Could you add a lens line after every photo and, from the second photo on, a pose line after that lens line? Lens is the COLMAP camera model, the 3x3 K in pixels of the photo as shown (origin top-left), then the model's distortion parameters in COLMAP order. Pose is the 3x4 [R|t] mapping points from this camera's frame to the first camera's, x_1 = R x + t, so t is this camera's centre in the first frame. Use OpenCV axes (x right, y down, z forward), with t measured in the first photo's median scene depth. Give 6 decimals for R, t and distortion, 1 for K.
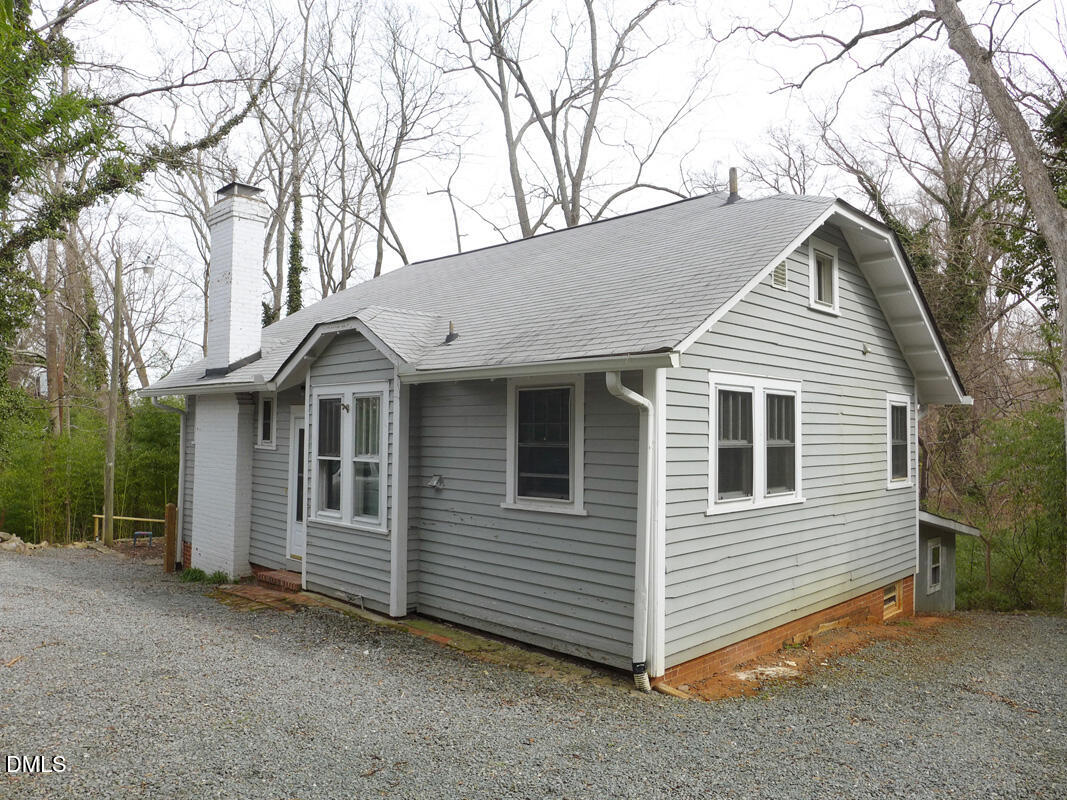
lens RADIAL K [[749.9, 0, 498.8], [0, 749.9, 397.2], [0, 0, 1]] dist [-0.003389, -0.000980]
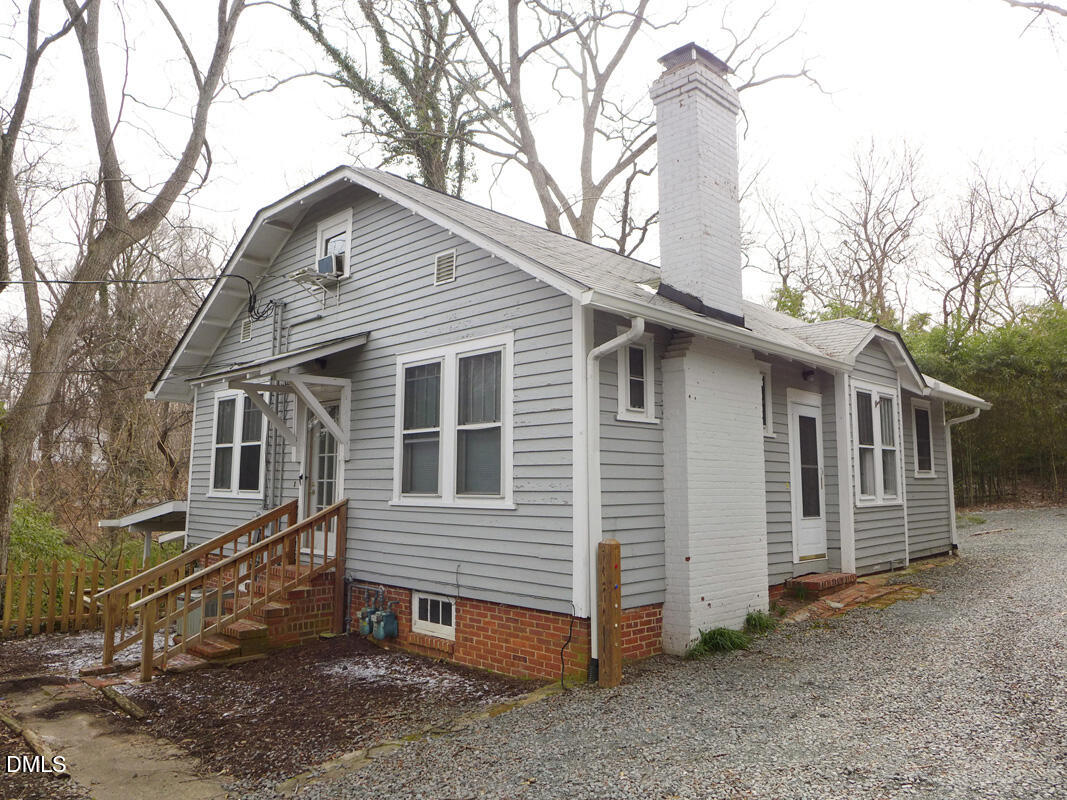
lens RADIAL K [[749.9, 0, 498.8], [0, 749.9, 397.2], [0, 0, 1]] dist [-0.003389, -0.000980]
pose [[0.000543, 0.101716, 0.994813, -1.136659], [-0.051012, 0.993521, -0.101556, 0.127034], [-0.998698, -0.050693, 0.005728, 1.316709]]
